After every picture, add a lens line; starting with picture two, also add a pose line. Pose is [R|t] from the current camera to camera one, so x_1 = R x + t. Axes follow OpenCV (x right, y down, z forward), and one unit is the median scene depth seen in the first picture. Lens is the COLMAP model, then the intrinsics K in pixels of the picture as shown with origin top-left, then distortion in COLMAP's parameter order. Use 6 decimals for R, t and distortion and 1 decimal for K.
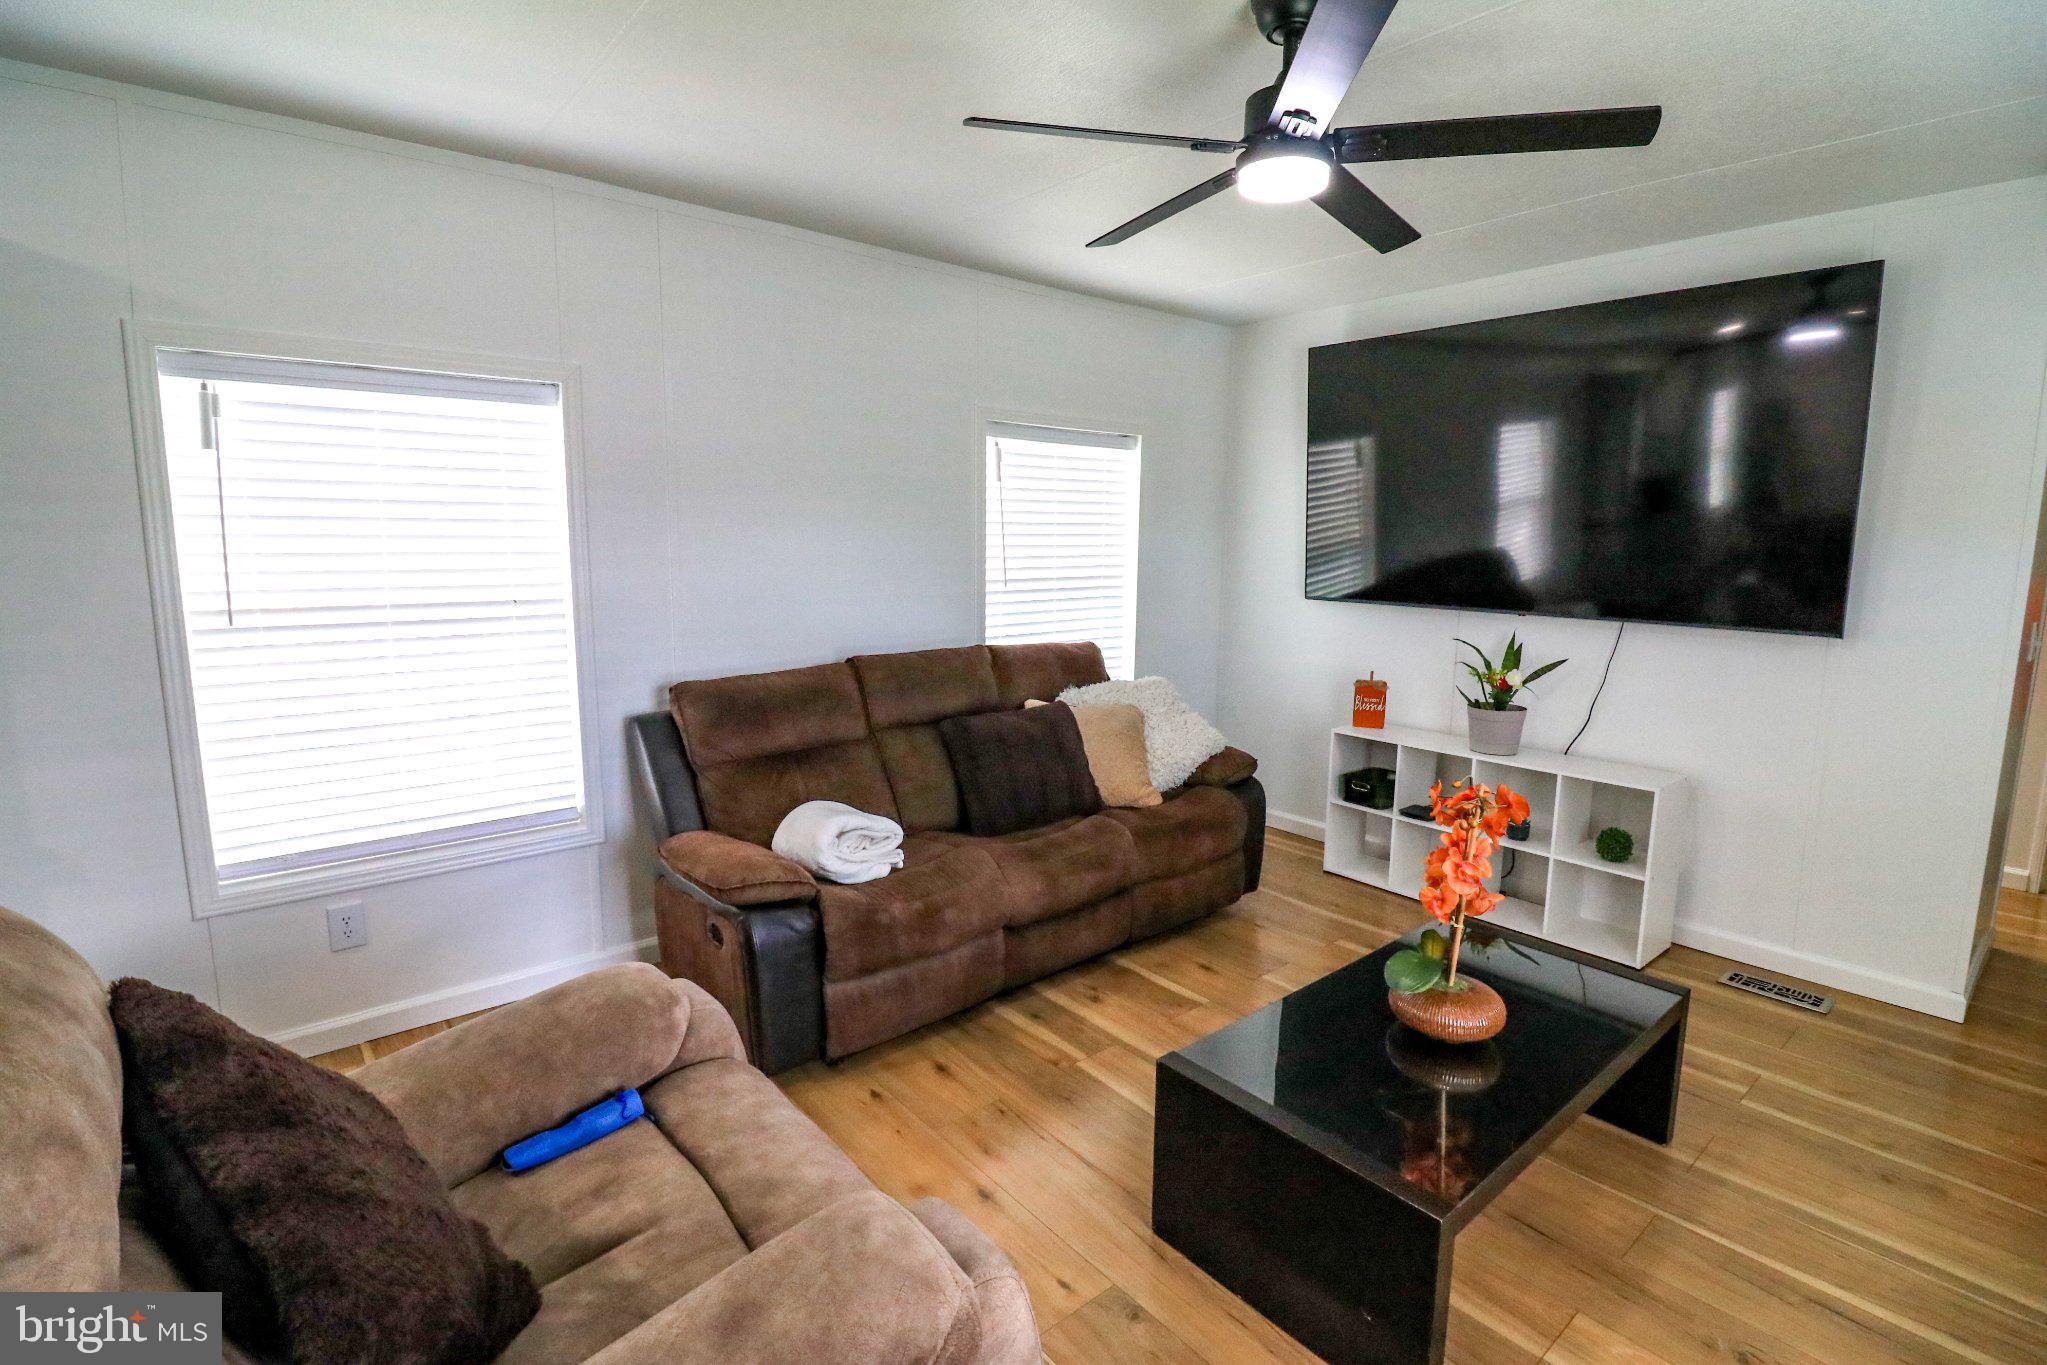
lens RADIAL K [[956.1, 0, 1031.1], [0, 956.1, 671.9], [0, 0, 1]] dist [0.000961, -0.013445]
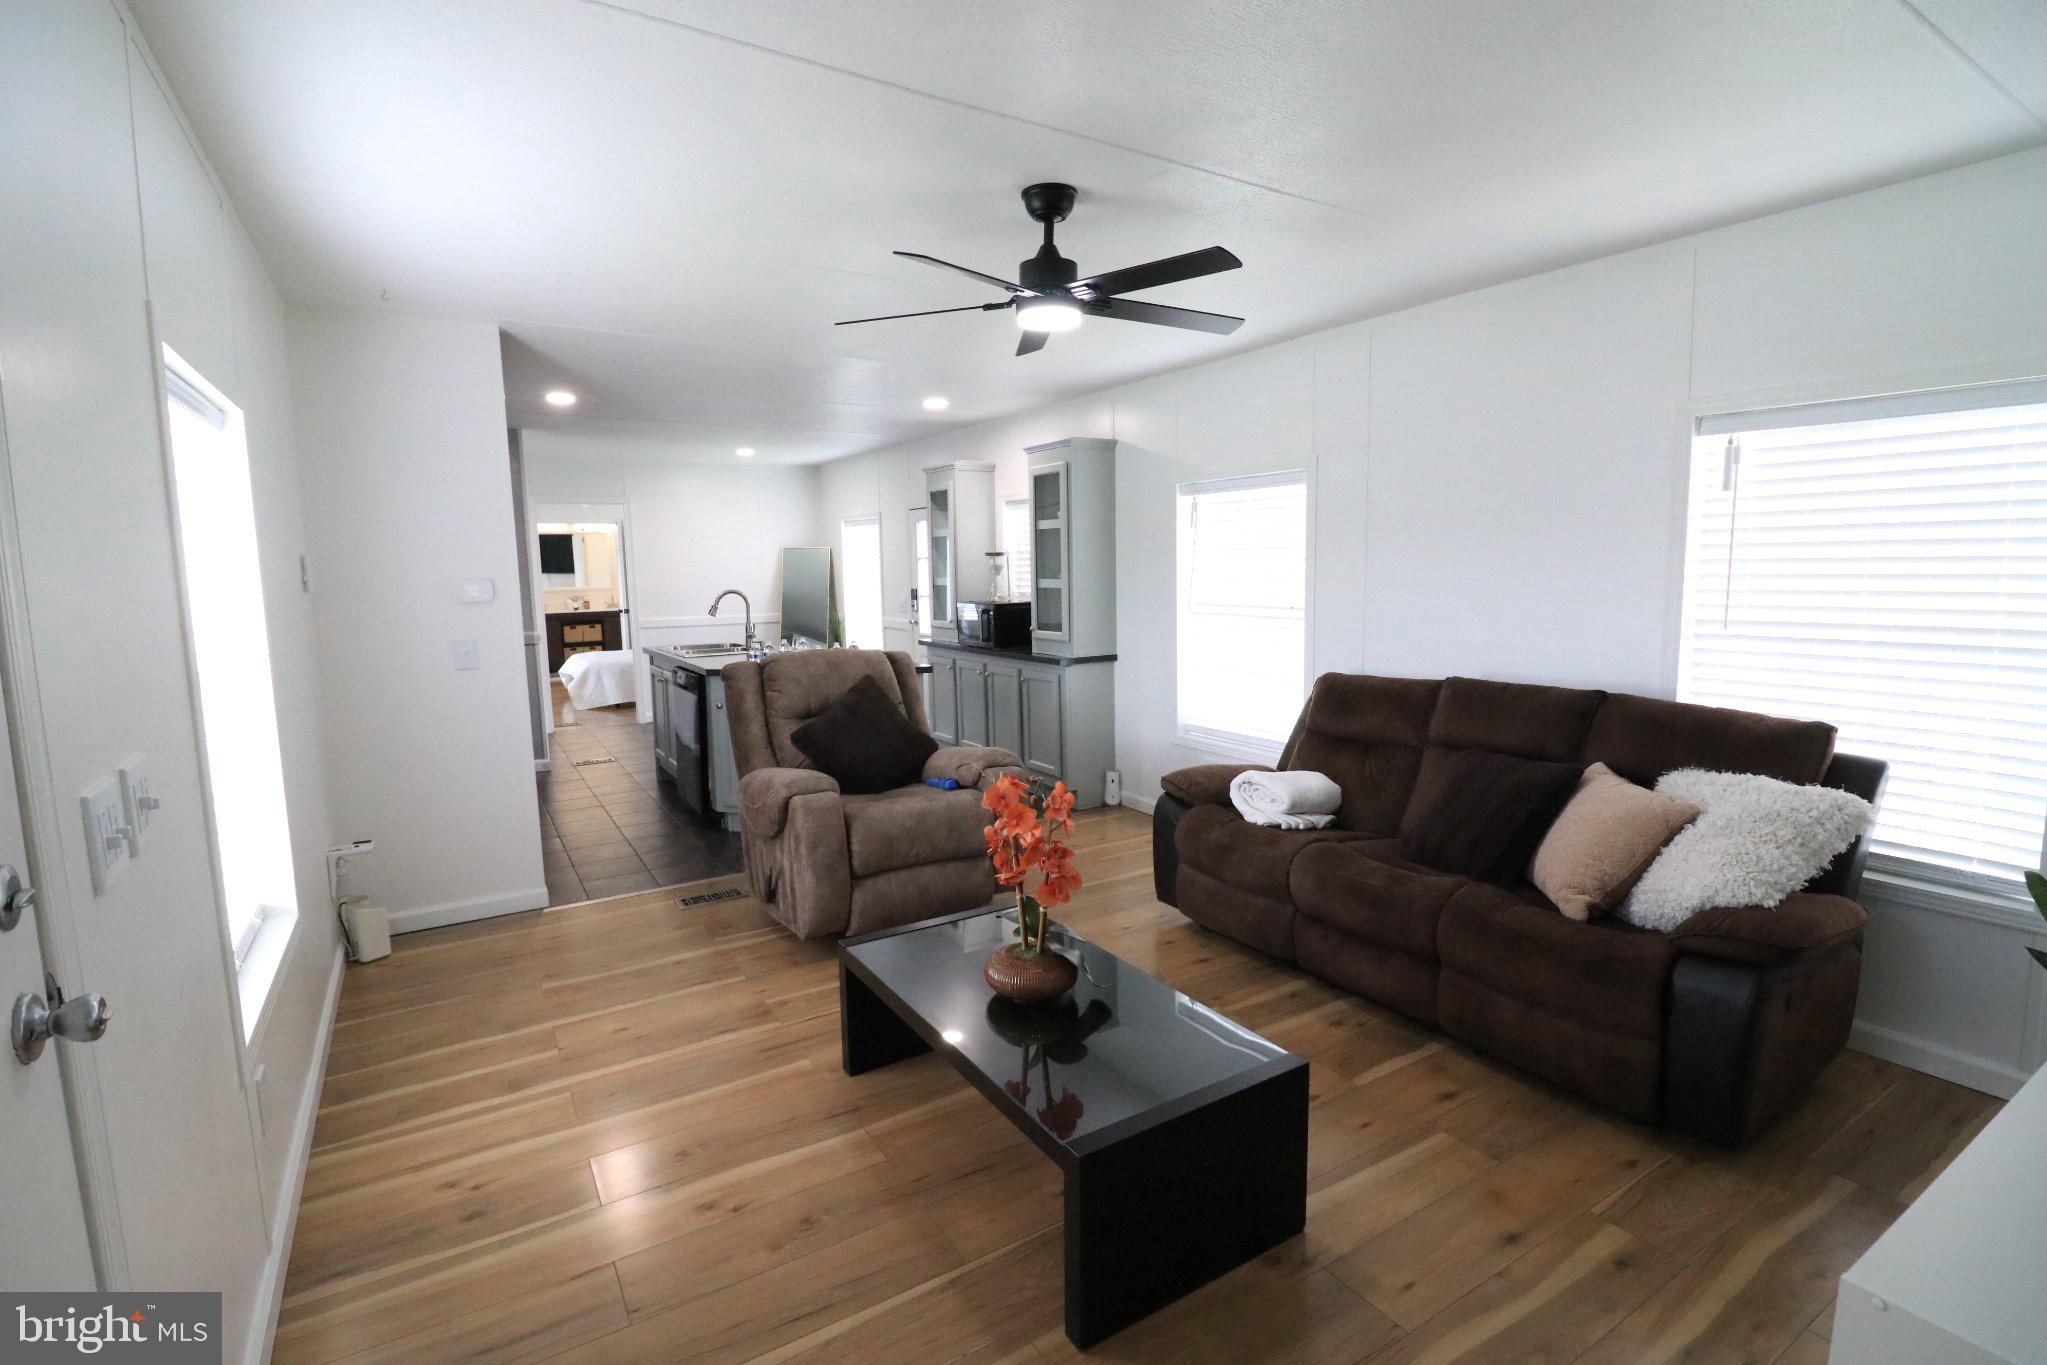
lens RADIAL K [[956.1, 0, 1031.1], [0, 956.1, 671.9], [0, 0, 1]] dist [0.000961, -0.013445]
pose [[-0.134490, 0.103911, -0.985452, 1.075524], [-0.134570, 0.983358, 0.122056, -0.101222], [0.981735, 0.149028, -0.118269, 0.759114]]
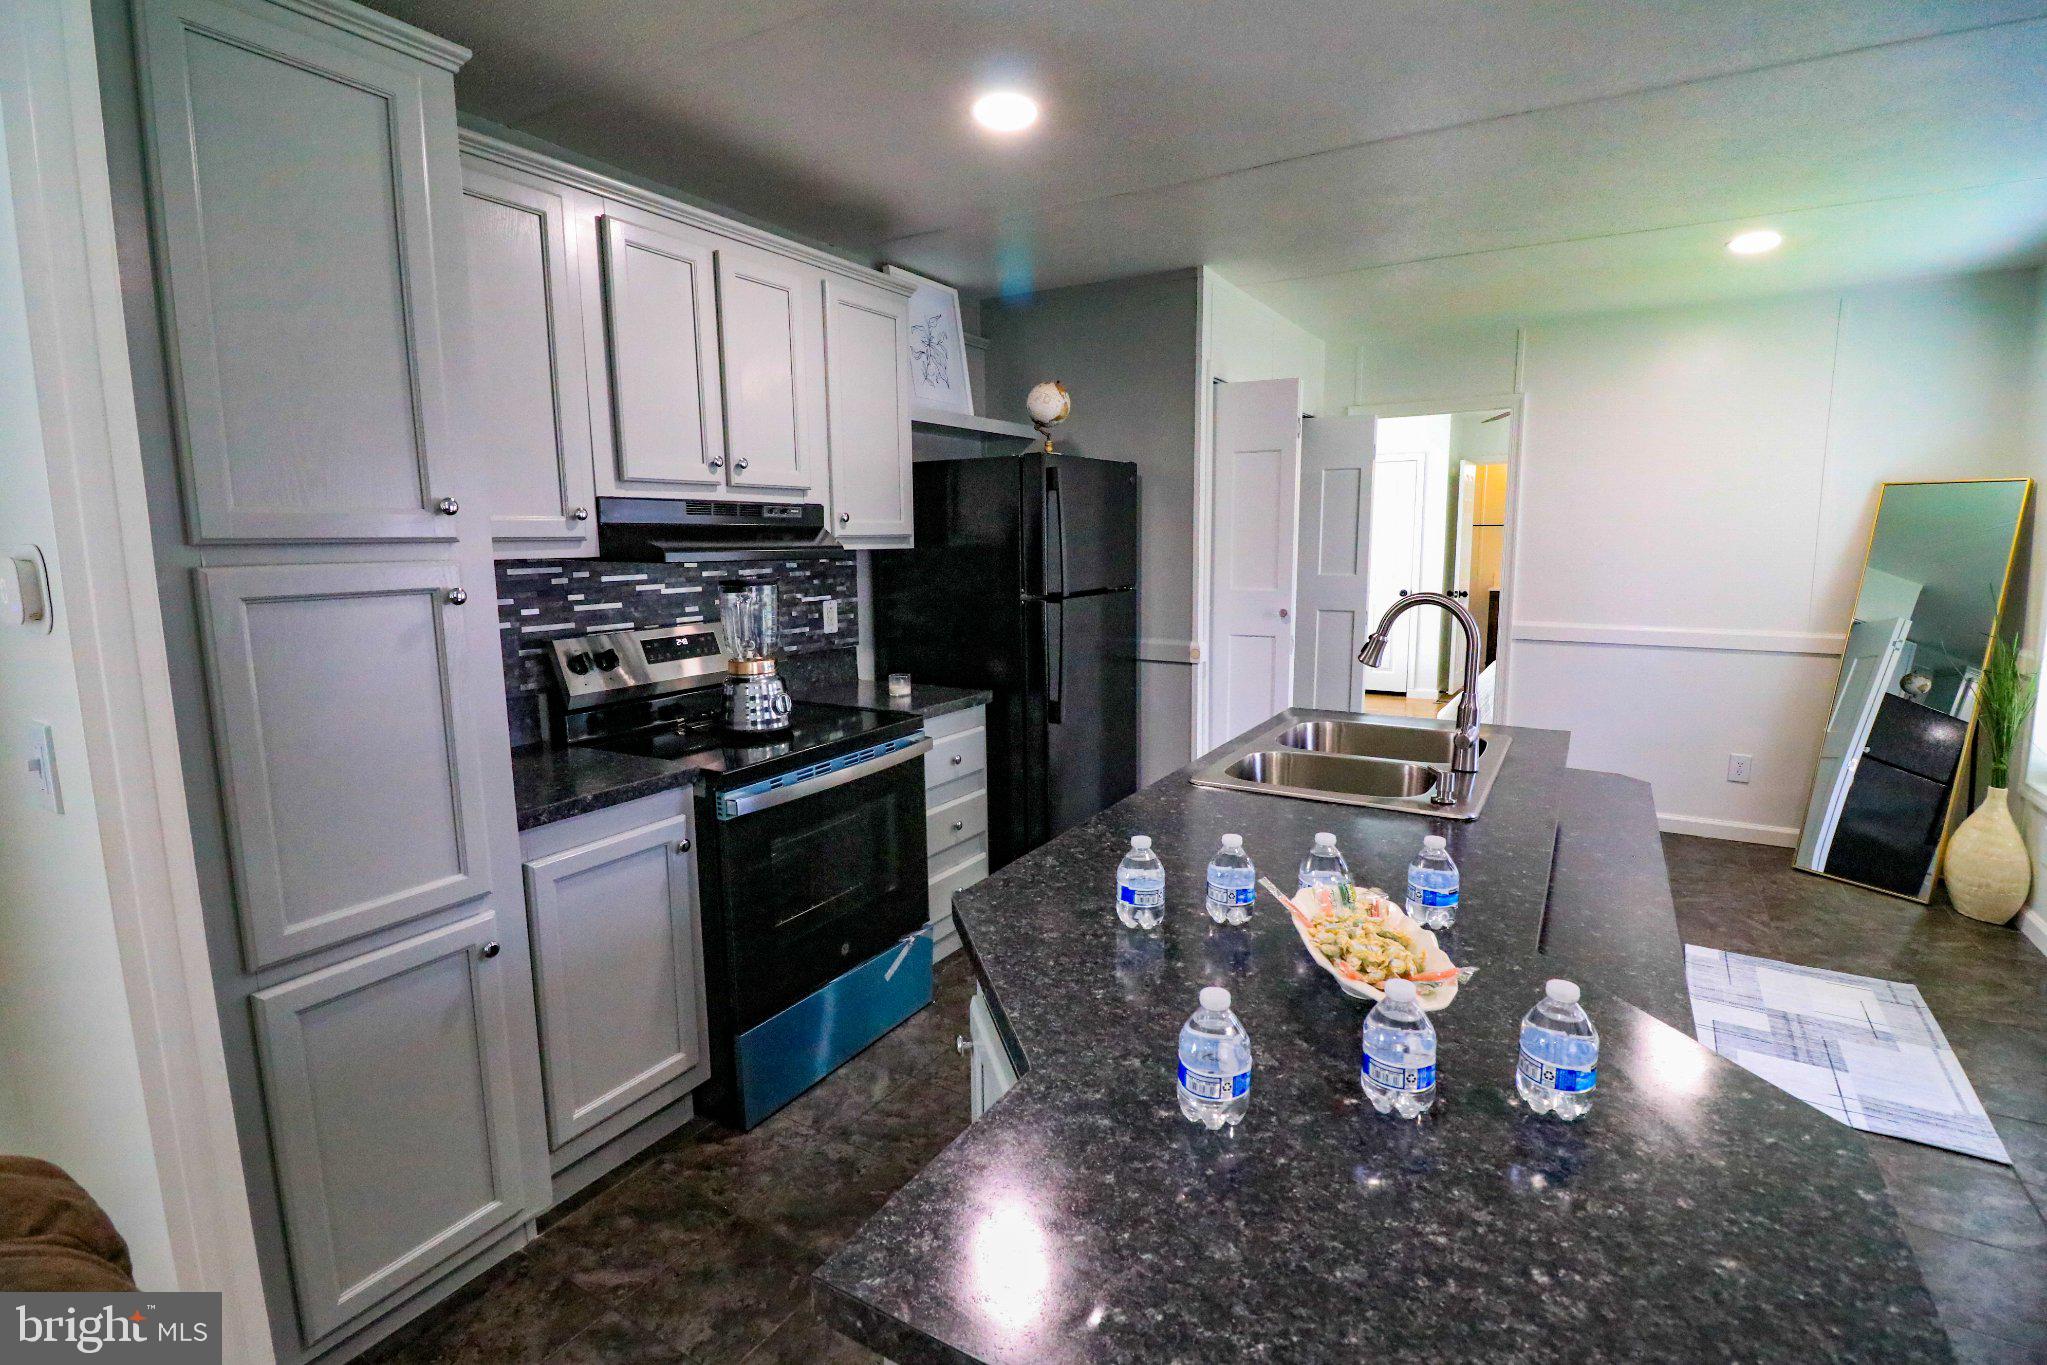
lens RADIAL K [[956.1, 0, 1031.1], [0, 956.1, 671.9], [0, 0, 1]] dist [0.000961, -0.013445]
pose [[-0.943424, 0.042349, -0.328872, -0.438750], [-0.053444, 0.959423, 0.276859, -0.055644], [0.327252, 0.278771, -0.902880, 0.385647]]
